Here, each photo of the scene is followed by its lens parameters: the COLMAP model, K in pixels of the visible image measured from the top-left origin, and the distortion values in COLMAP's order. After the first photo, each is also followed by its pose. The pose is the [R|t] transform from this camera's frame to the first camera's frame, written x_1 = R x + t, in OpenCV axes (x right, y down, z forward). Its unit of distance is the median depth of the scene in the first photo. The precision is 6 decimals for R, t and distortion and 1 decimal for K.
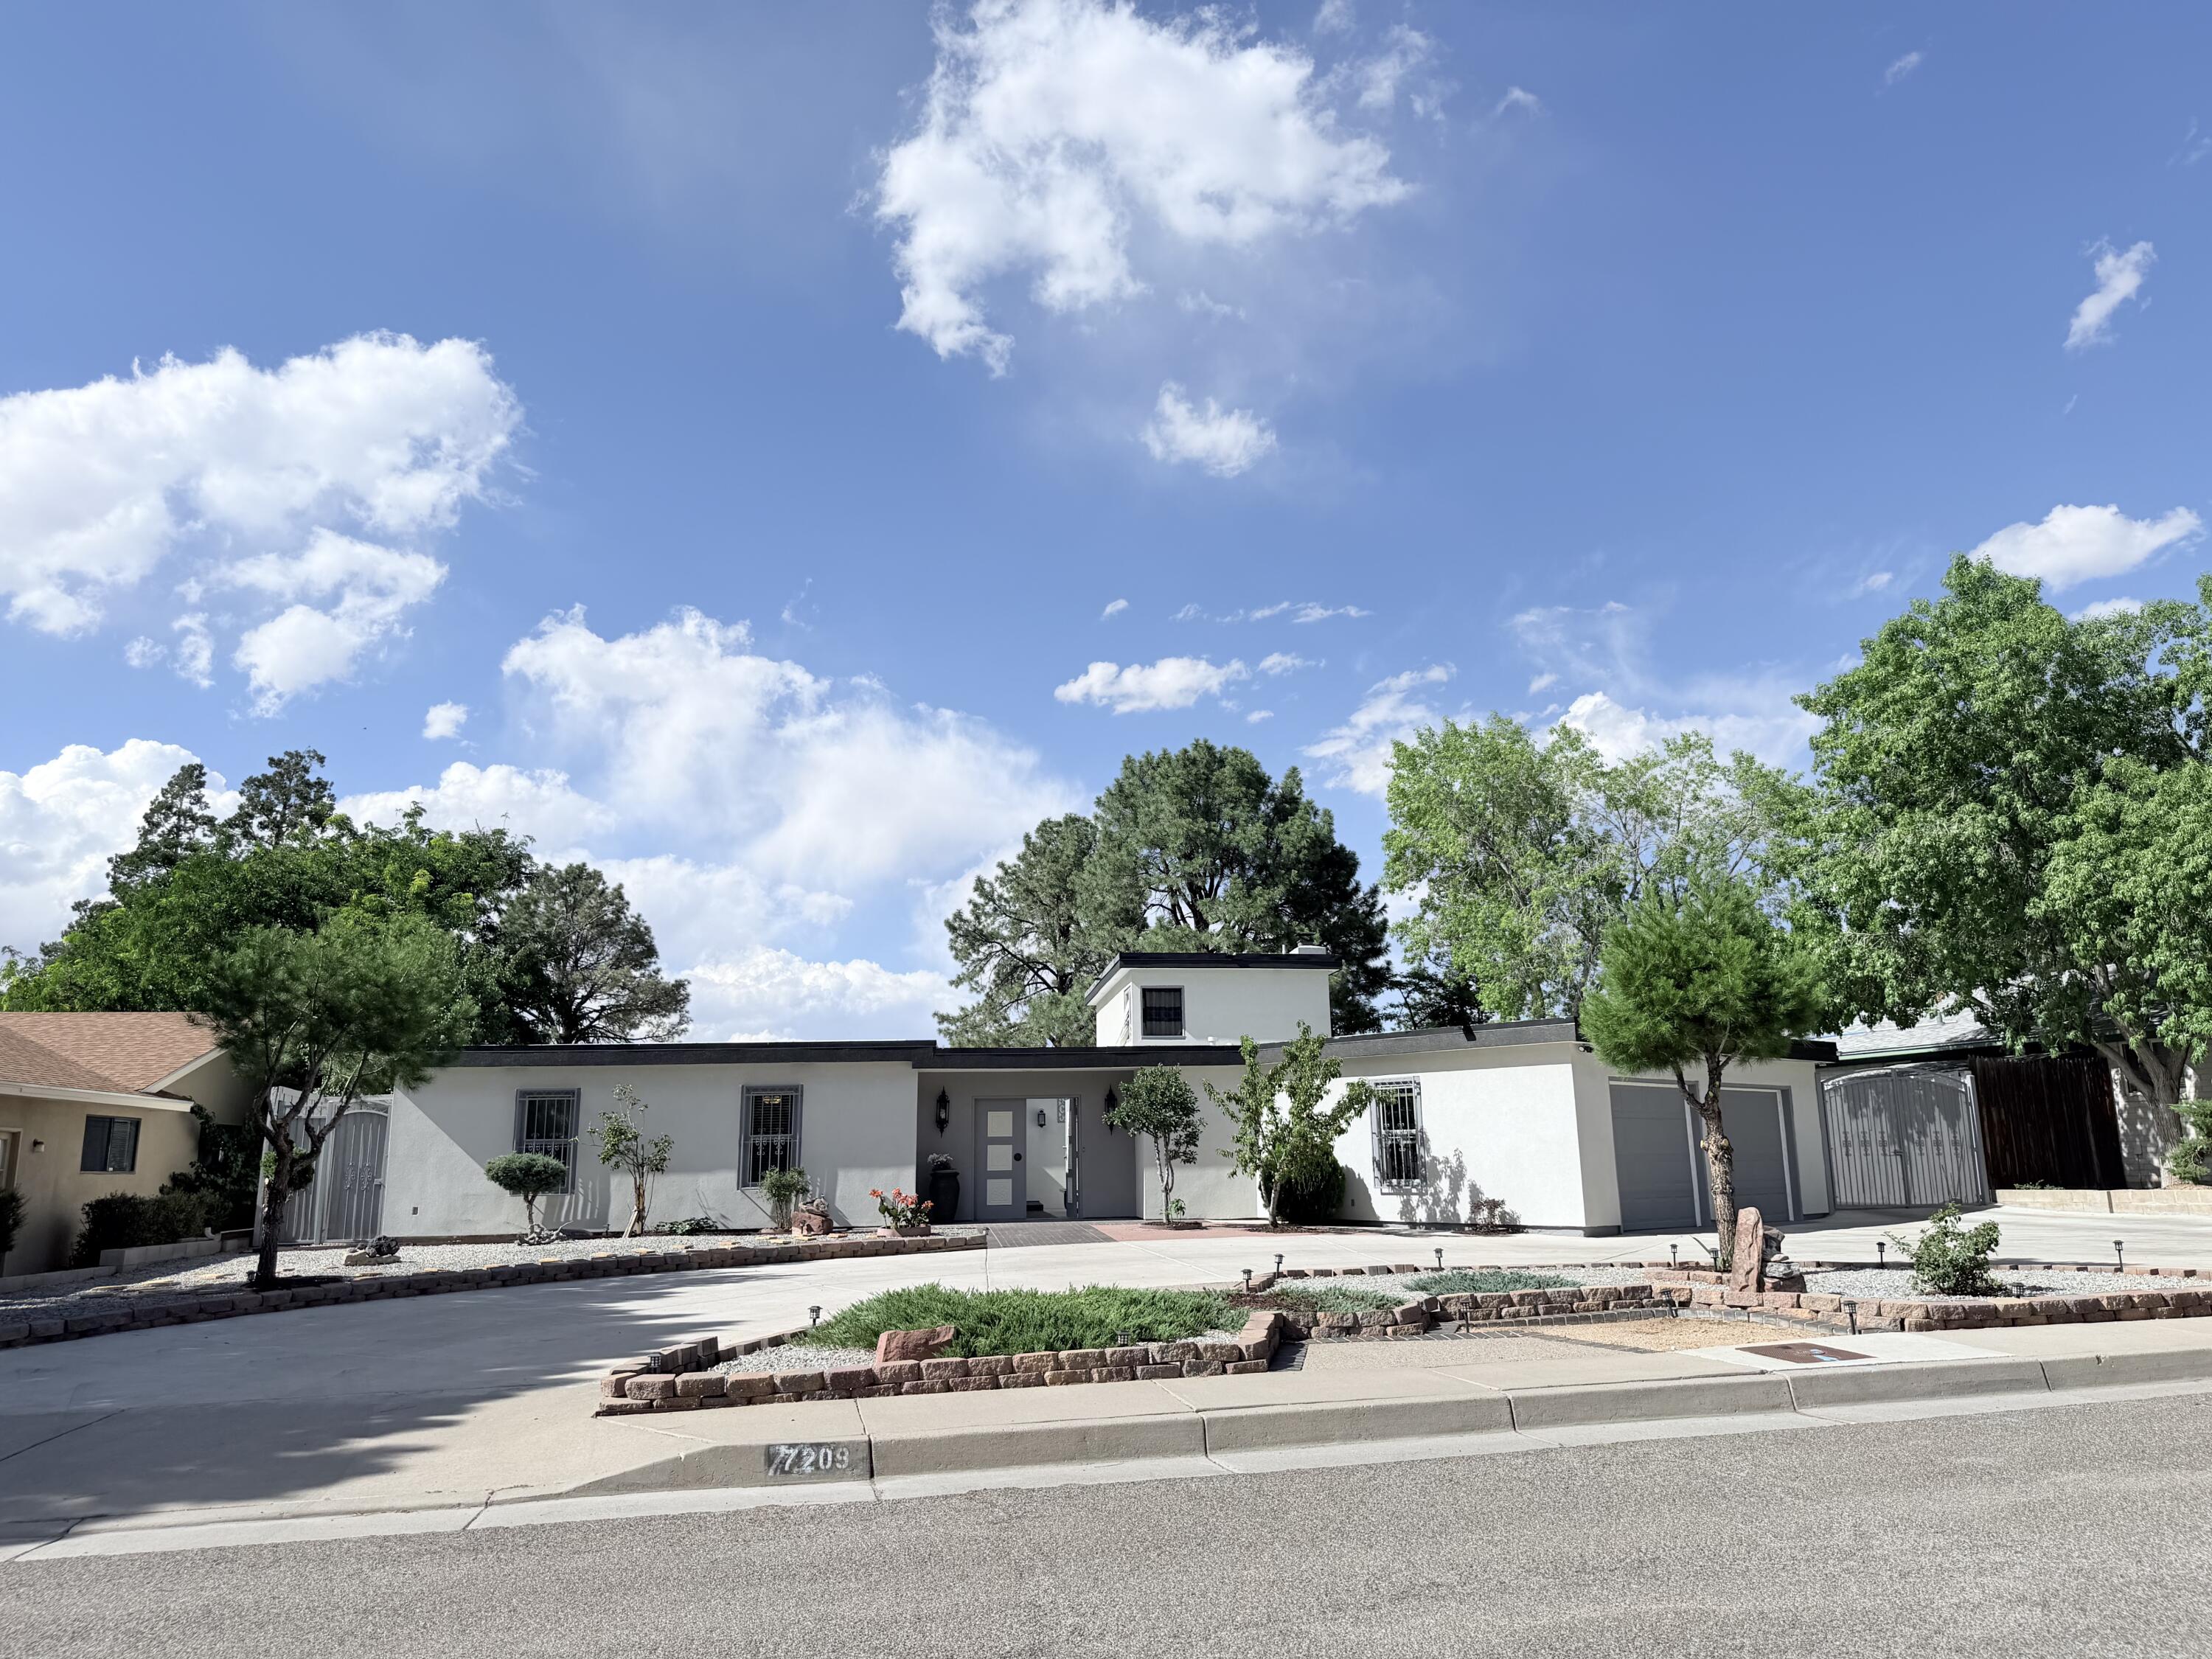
lens RADIAL K [[1553.6, 0, 1128.1], [0, 1553.6, 835.7], [0, 0, 1]] dist [-0.004159, -0.026160]
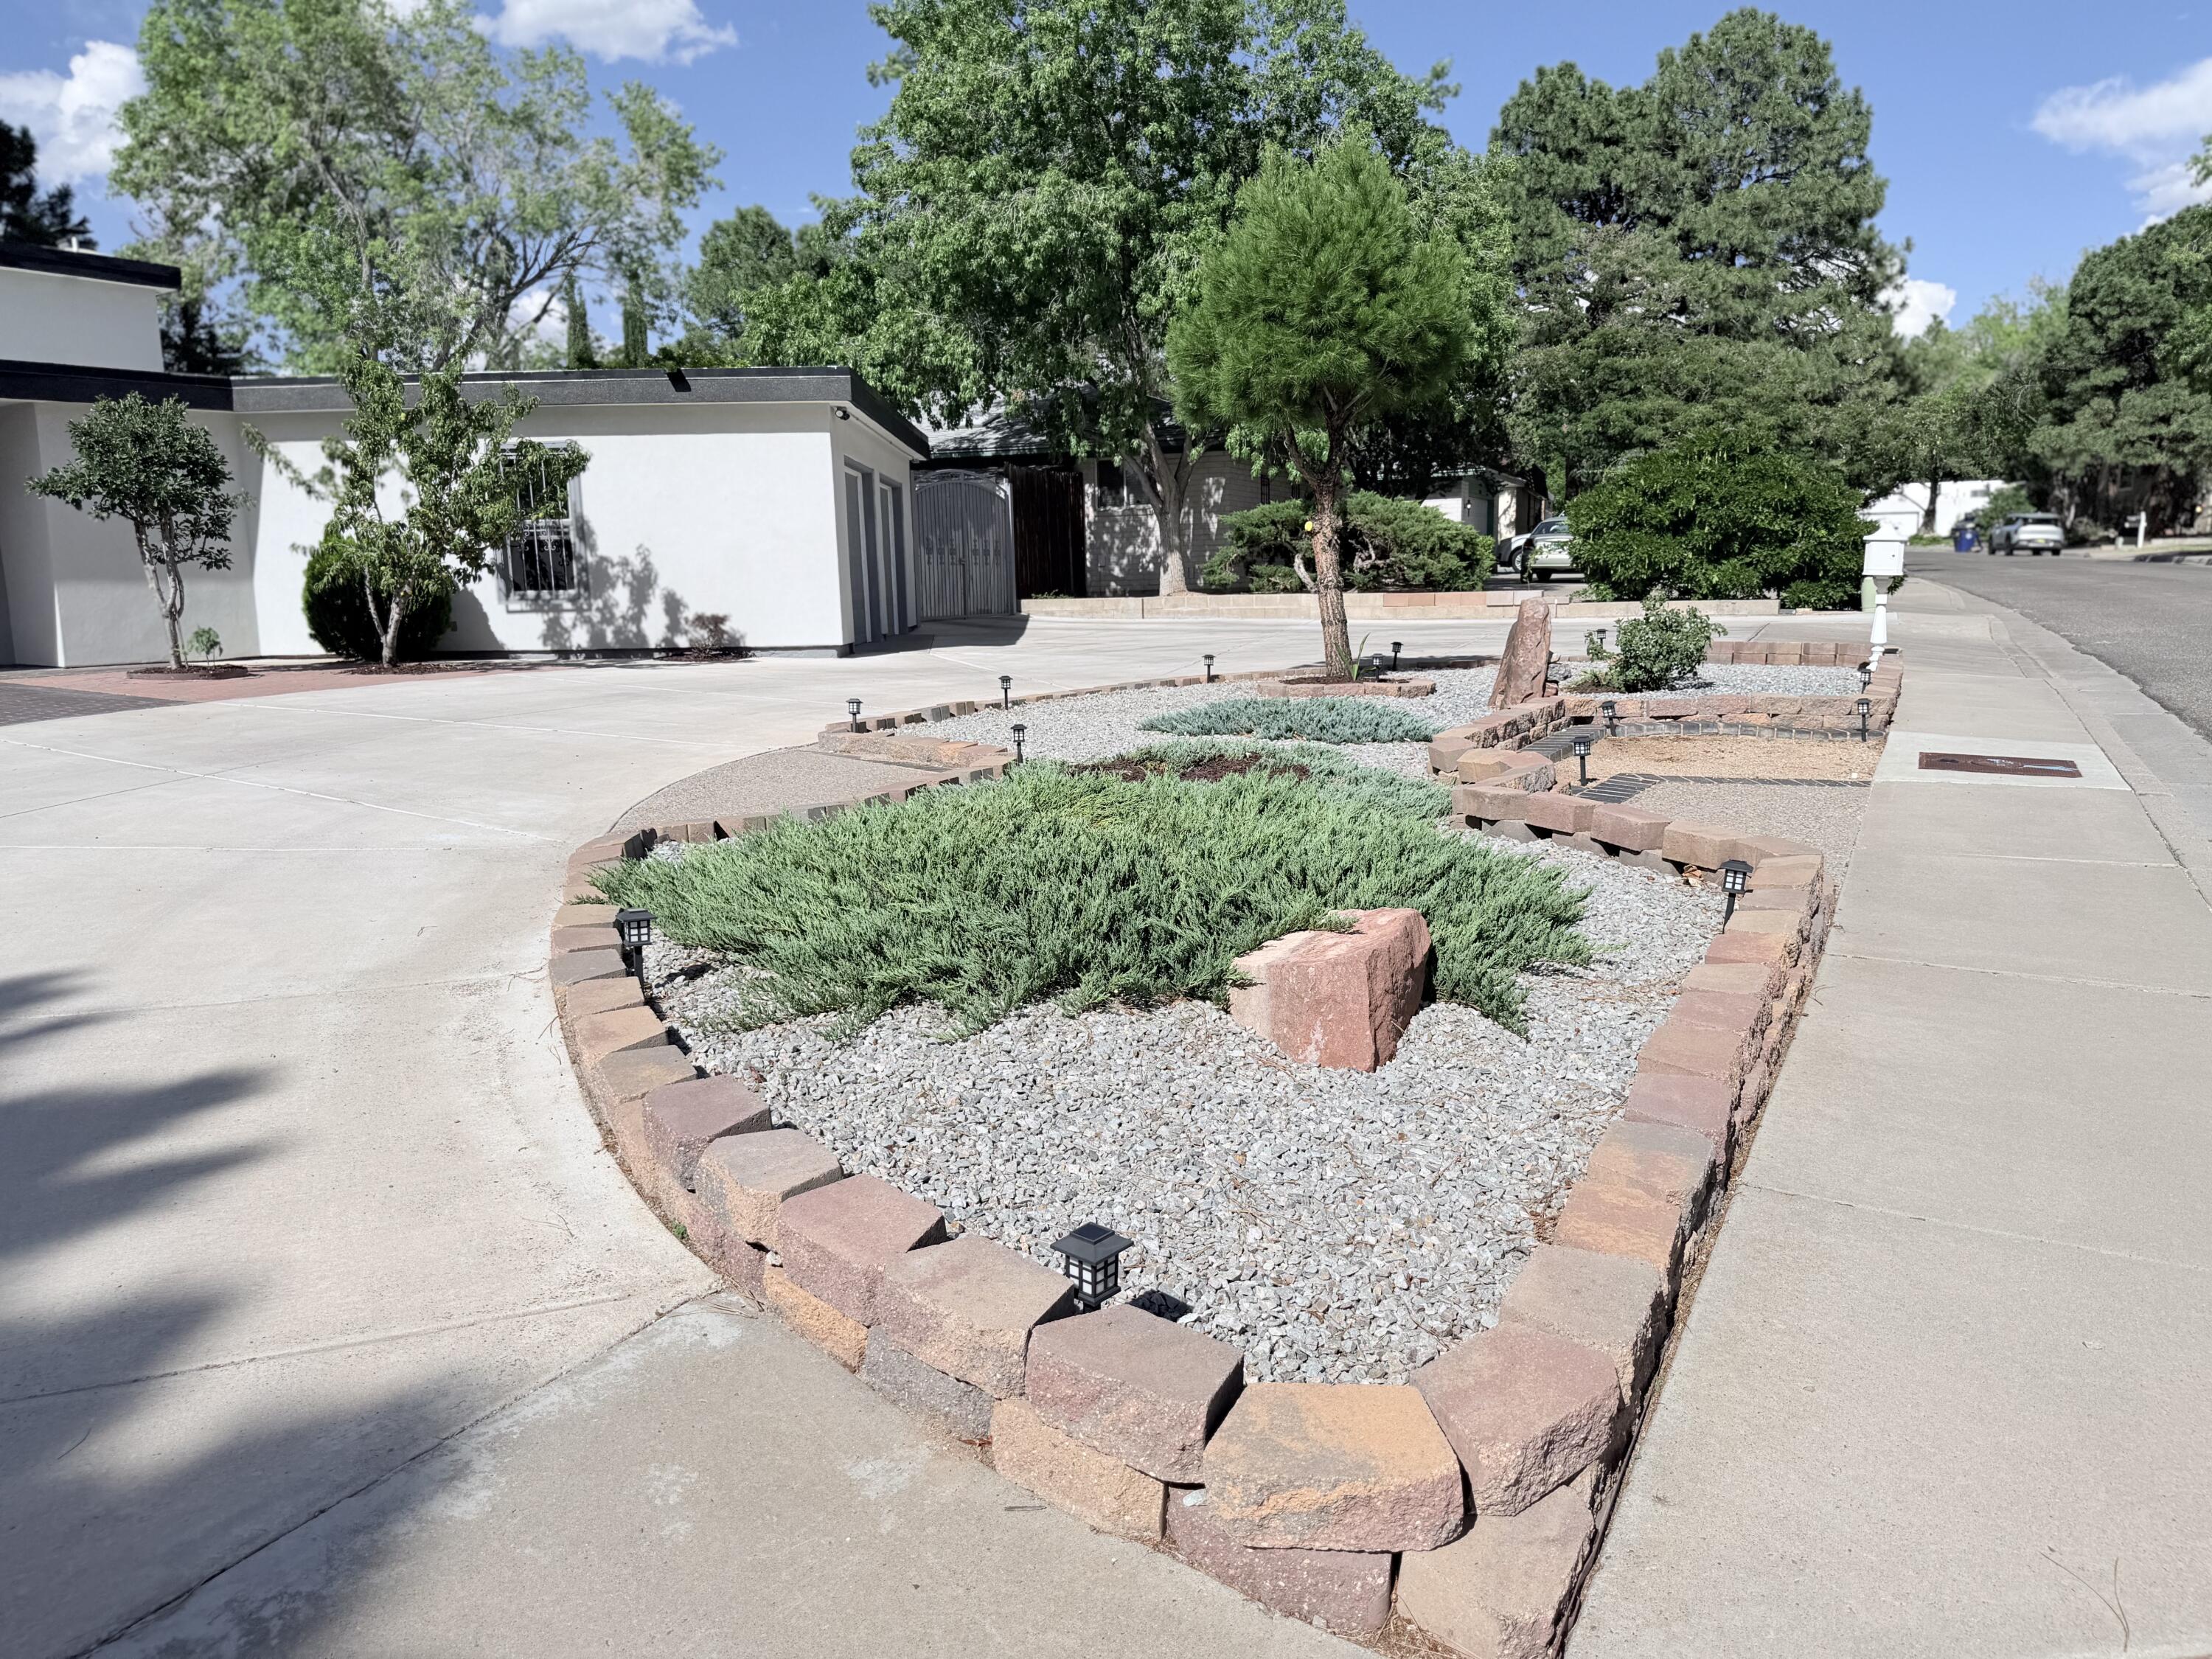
lens RADIAL K [[1553.6, 0, 1128.1], [0, 1553.6, 835.7], [0, 0, 1]] dist [-0.004159, -0.026160]
pose [[0.649062, -0.129448, 0.749641, -0.189381], [-0.147060, 0.945478, 0.290594, 0.086655], [-0.746386, -0.298856, 0.594637, 0.365019]]
